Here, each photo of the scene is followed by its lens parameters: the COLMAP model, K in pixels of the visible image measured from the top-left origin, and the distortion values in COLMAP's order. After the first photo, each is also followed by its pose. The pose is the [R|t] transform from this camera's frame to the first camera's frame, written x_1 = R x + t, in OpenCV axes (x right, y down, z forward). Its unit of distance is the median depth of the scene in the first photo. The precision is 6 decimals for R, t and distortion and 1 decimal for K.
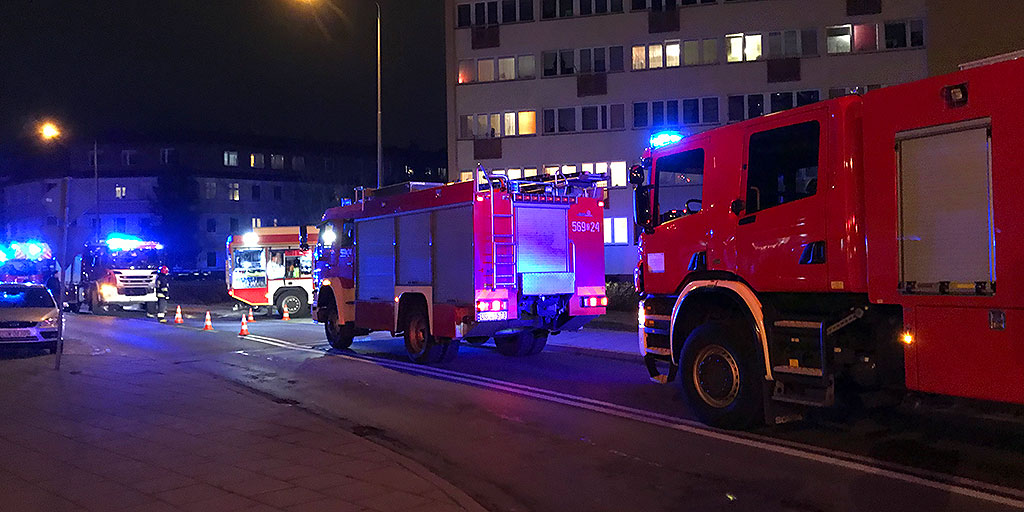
lens RADIAL K [[847.1, 0, 512.0], [0, 847.1, 256.0], [0, 0, 1]] dist [0.000503, 0.083912]
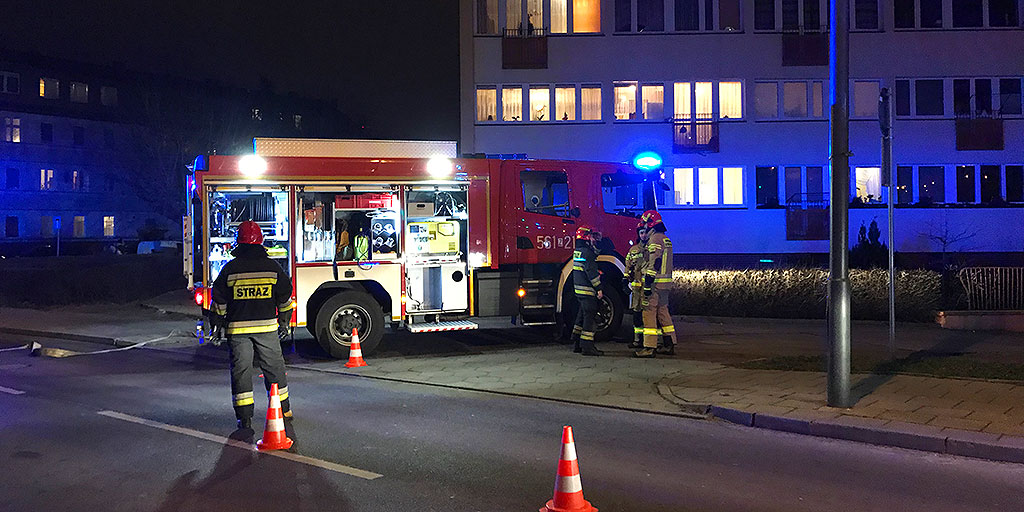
lens RADIAL K [[847.1, 0, 512.0], [0, 847.1, 256.0], [0, 0, 1]] dist [0.000503, 0.083912]
pose [[0.970126, 0.006530, 0.242515, -0.283960], [-0.014571, 0.999401, 0.031375, 0.008791], [-0.242165, -0.033972, 0.969640, 0.569956]]
